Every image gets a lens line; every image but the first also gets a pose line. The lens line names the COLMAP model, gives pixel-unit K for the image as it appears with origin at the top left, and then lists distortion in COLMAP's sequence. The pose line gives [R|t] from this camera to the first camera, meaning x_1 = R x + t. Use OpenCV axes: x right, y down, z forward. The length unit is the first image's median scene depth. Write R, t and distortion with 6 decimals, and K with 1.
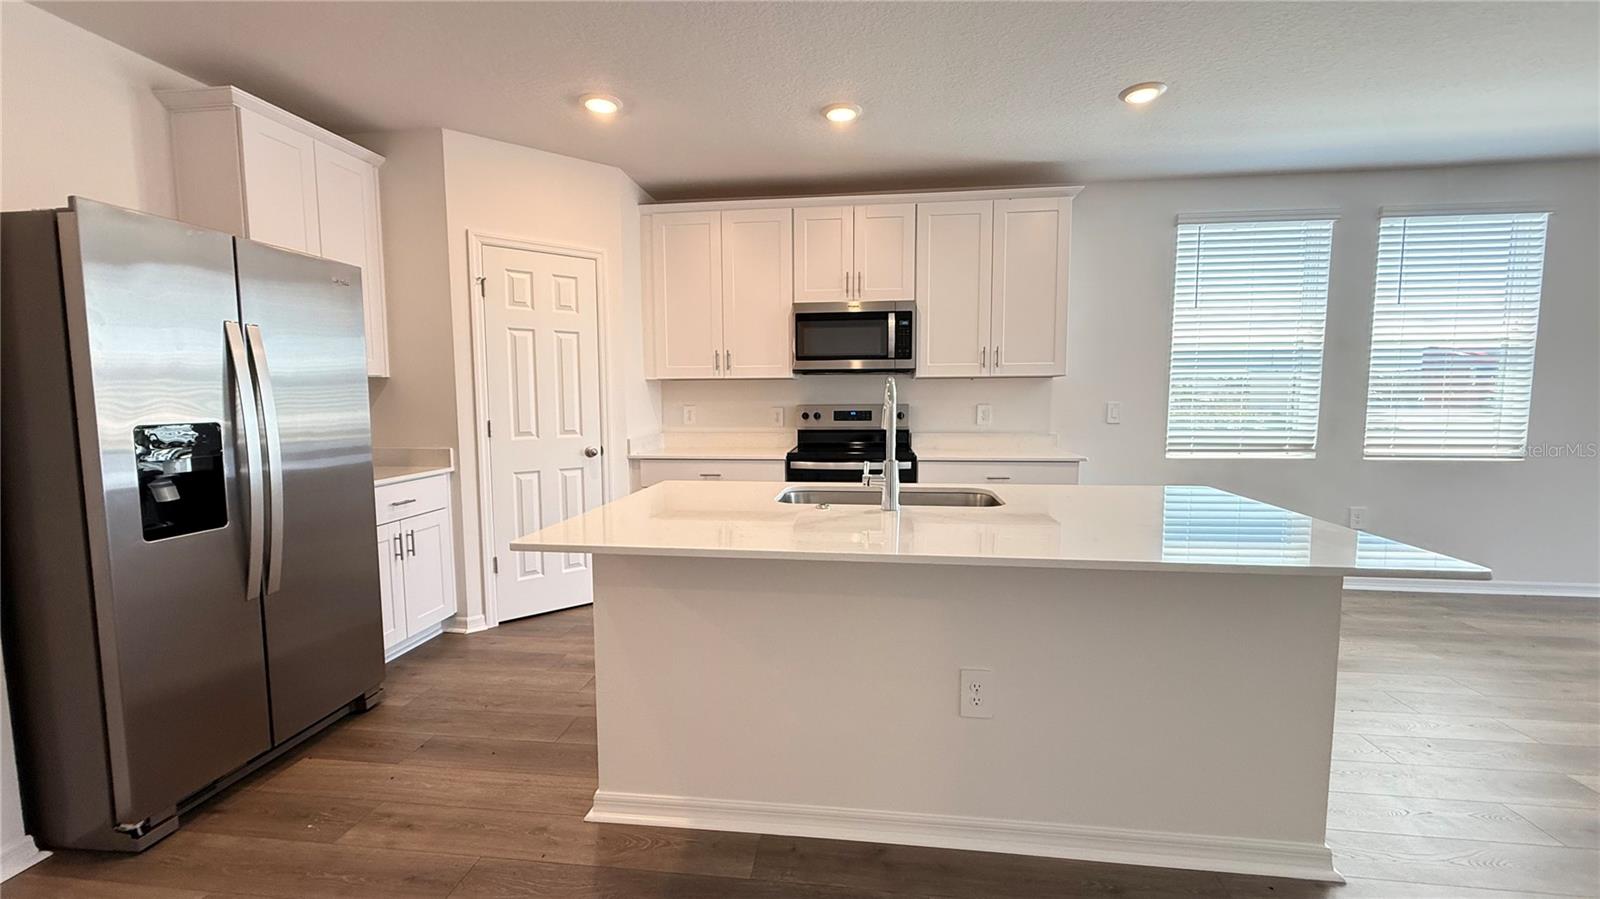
lens RADIAL K [[635.1, 0, 794.6], [0, 635.1, 454.0], [0, 0, 1]] dist [0.002358, -0.000157]
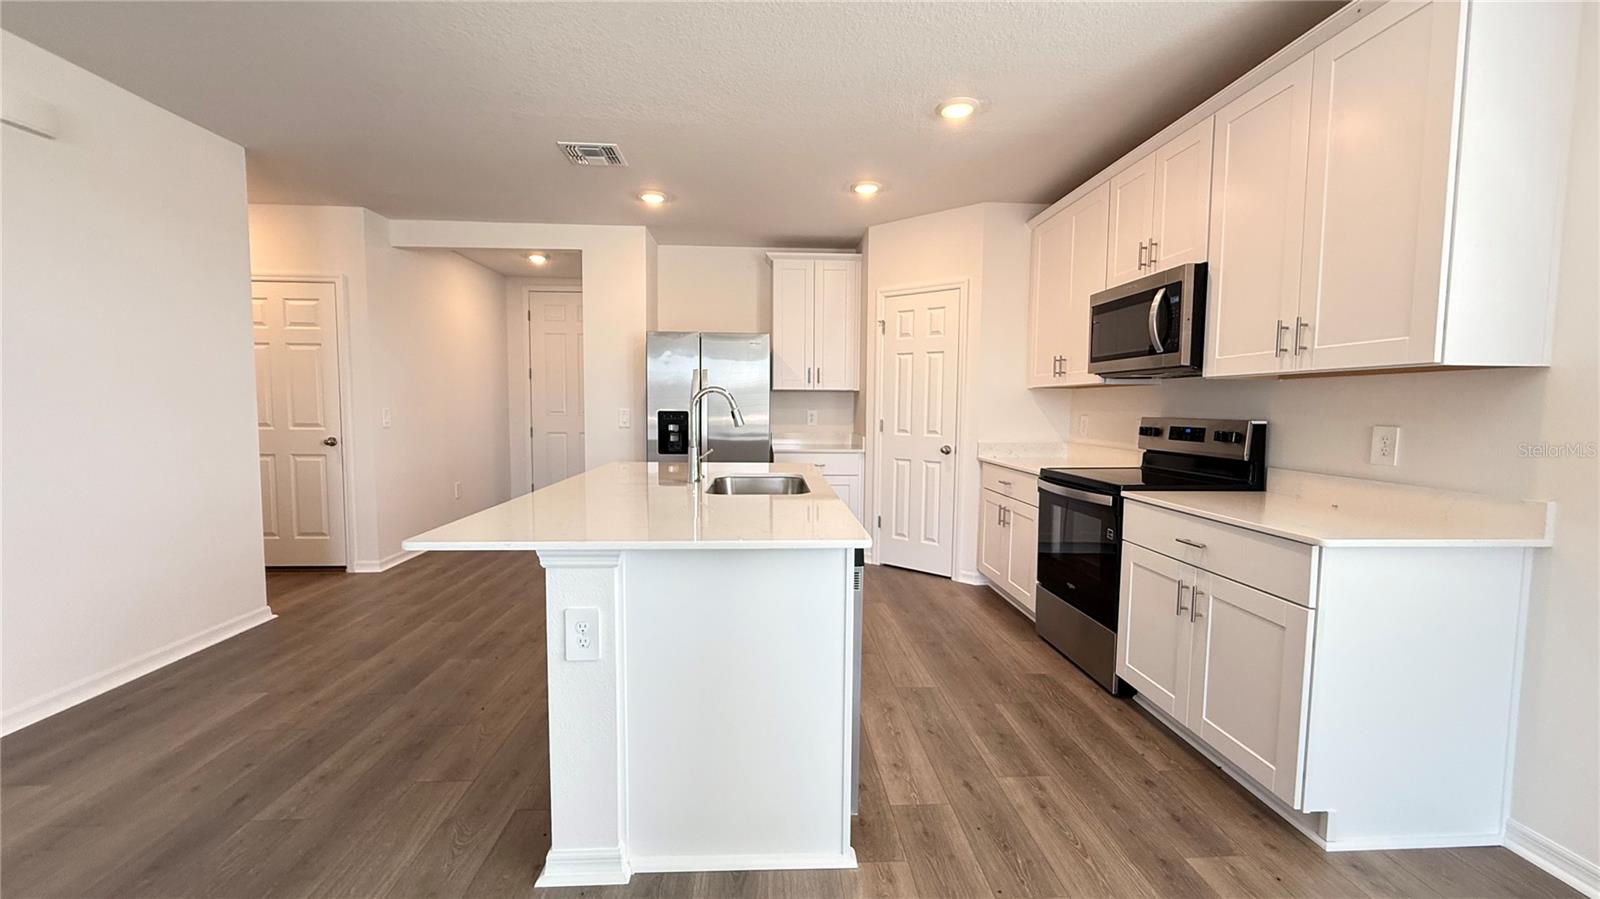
lens RADIAL K [[635.1, 0, 803.2], [0, 635.1, 451.0], [0, 0, 1]] dist [0.002358, -0.000157]
pose [[0.189087, 0.080111, -0.978687, 0.775160], [-0.097786, 0.993249, 0.062410, -0.047819], [0.977079, 0.083901, 0.195645, 0.482680]]
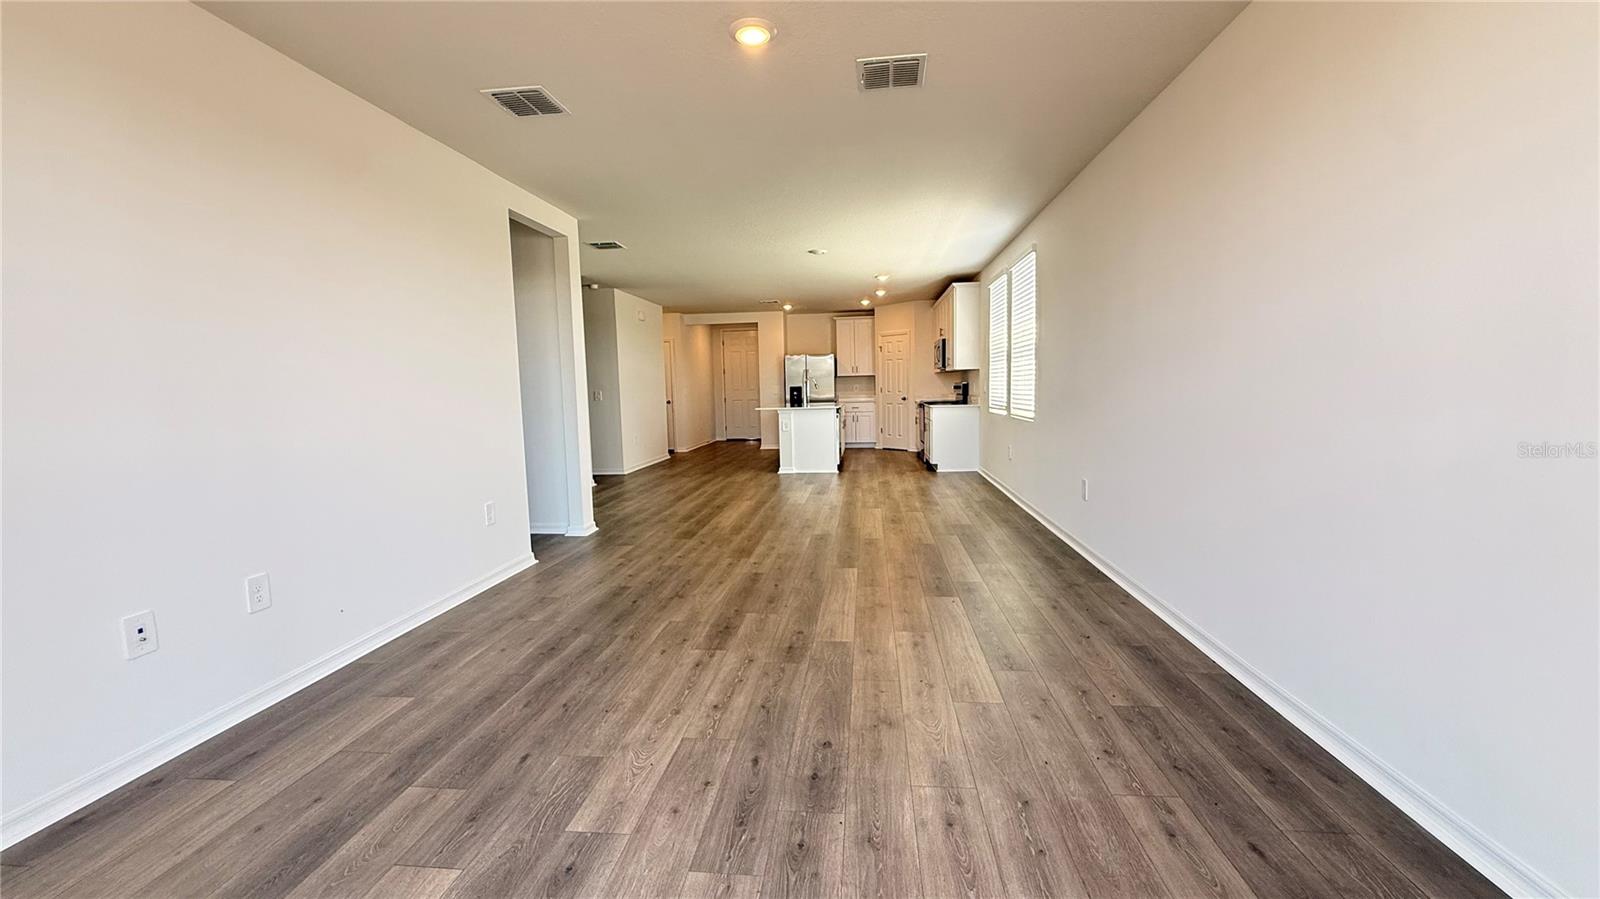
lens RADIAL K [[635.1, 0, 802.3], [0, 635.1, 450.8], [0, 0, 1]] dist [0.002358, -0.000157]
pose [[-0.001529, 0.105147, -0.994456, 2.563589], [-0.066988, 0.992212, 0.105013, -0.039299], [0.997753, 0.066777, 0.005527, 0.506479]]
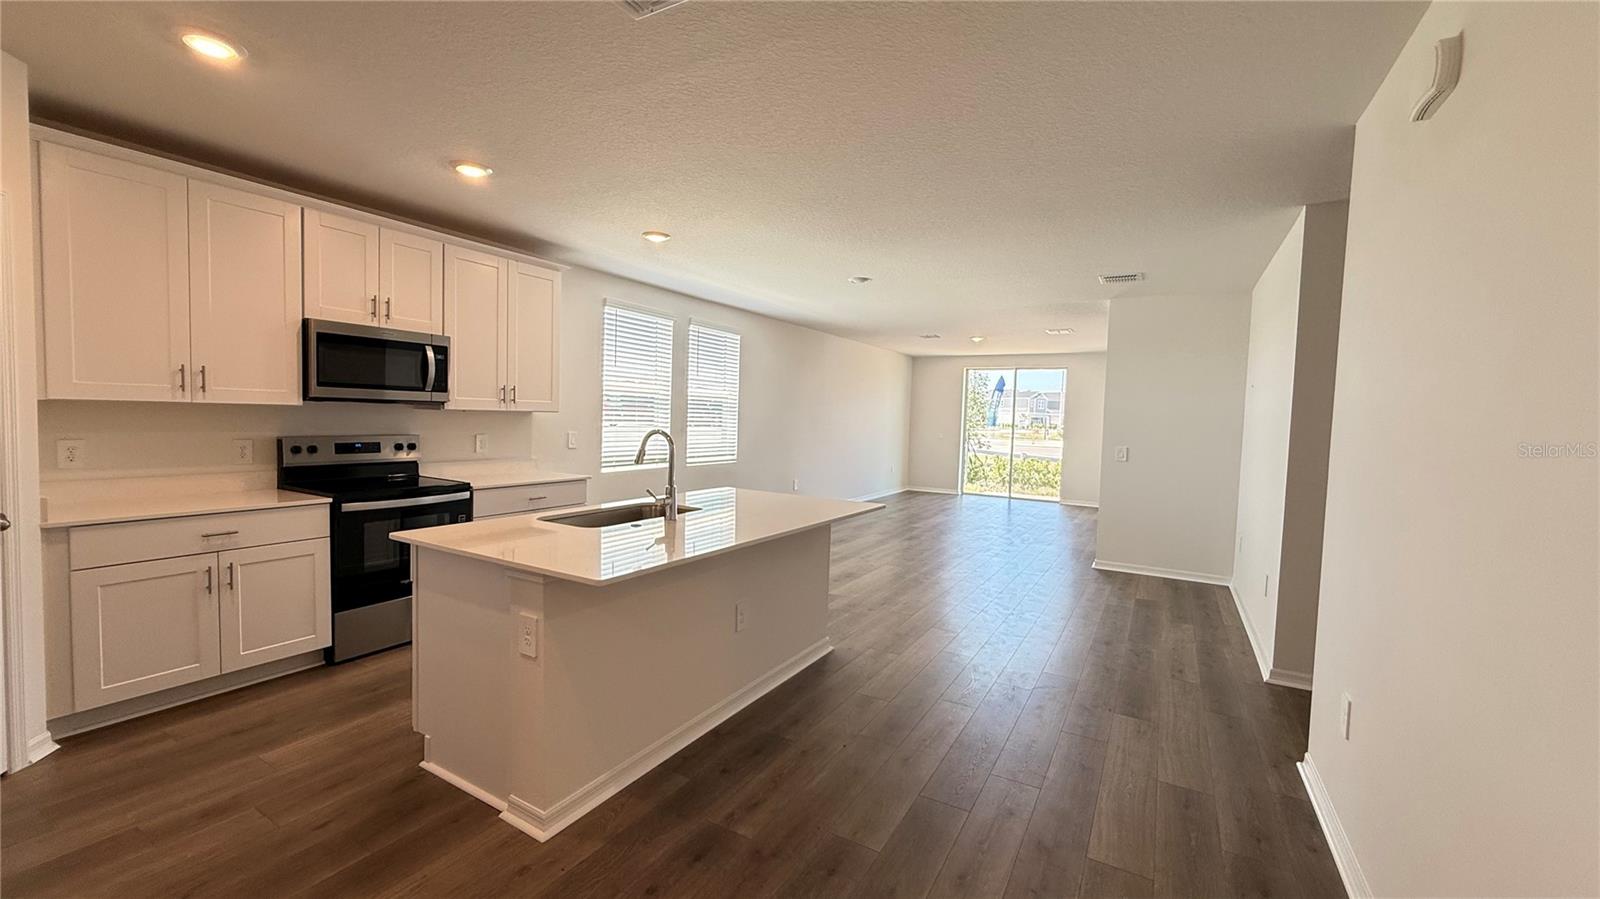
lens RADIAL K [[635.1, 0, 806.1], [0, 635.1, 452.3], [0, 0, 1]] dist [0.002358, -0.000157]
pose [[0.386666, -0.034675, 0.921568, -0.541089], [0.054351, 0.998413, 0.014762, -0.036018], [-0.920617, 0.044380, 0.387937, 0.068330]]
